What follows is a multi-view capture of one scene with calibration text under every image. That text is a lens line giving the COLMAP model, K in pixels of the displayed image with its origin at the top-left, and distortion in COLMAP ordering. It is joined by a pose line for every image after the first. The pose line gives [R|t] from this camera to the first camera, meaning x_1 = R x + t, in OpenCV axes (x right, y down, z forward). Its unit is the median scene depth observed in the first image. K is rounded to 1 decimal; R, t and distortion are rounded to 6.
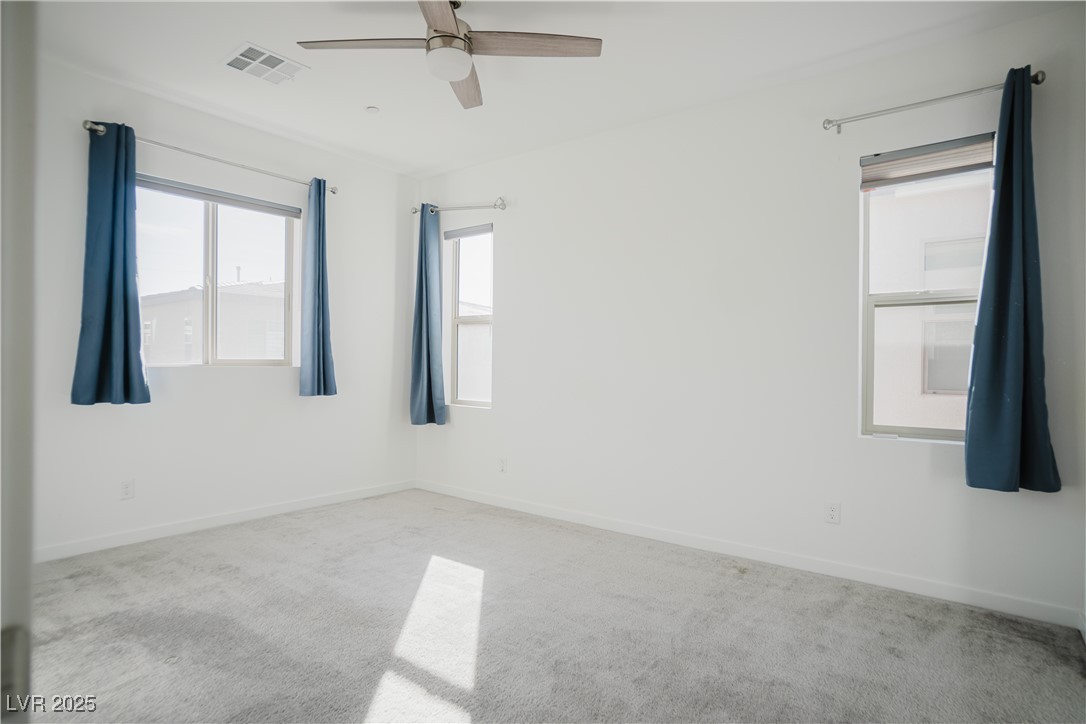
lens RADIAL K [[579.1, 0, 540.8], [0, 579.1, 367.0], [0, 0, 1]] dist [-0.064458, 0.039524]
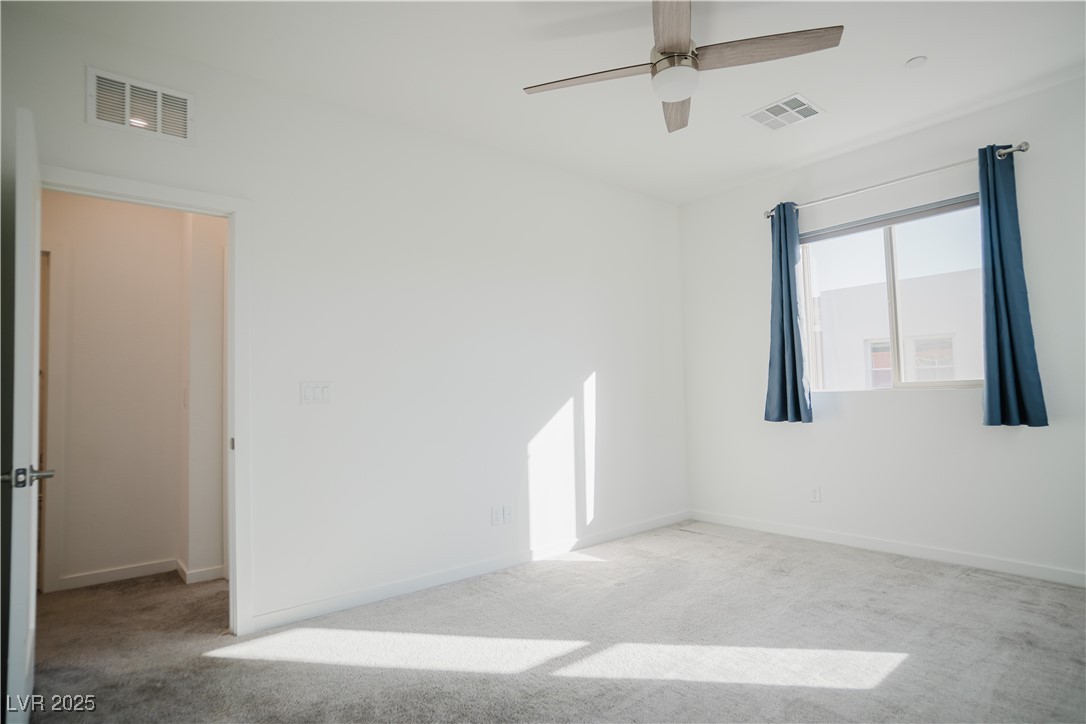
lens RADIAL K [[579.1, 0, 540.8], [0, 579.1, 367.0], [0, 0, 1]] dist [-0.064458, 0.039524]
pose [[-0.216422, -0.050040, -0.975017, 0.613092], [0.023057, 0.998145, -0.056345, 0.001500], [0.976028, -0.034676, -0.214867, 0.718235]]
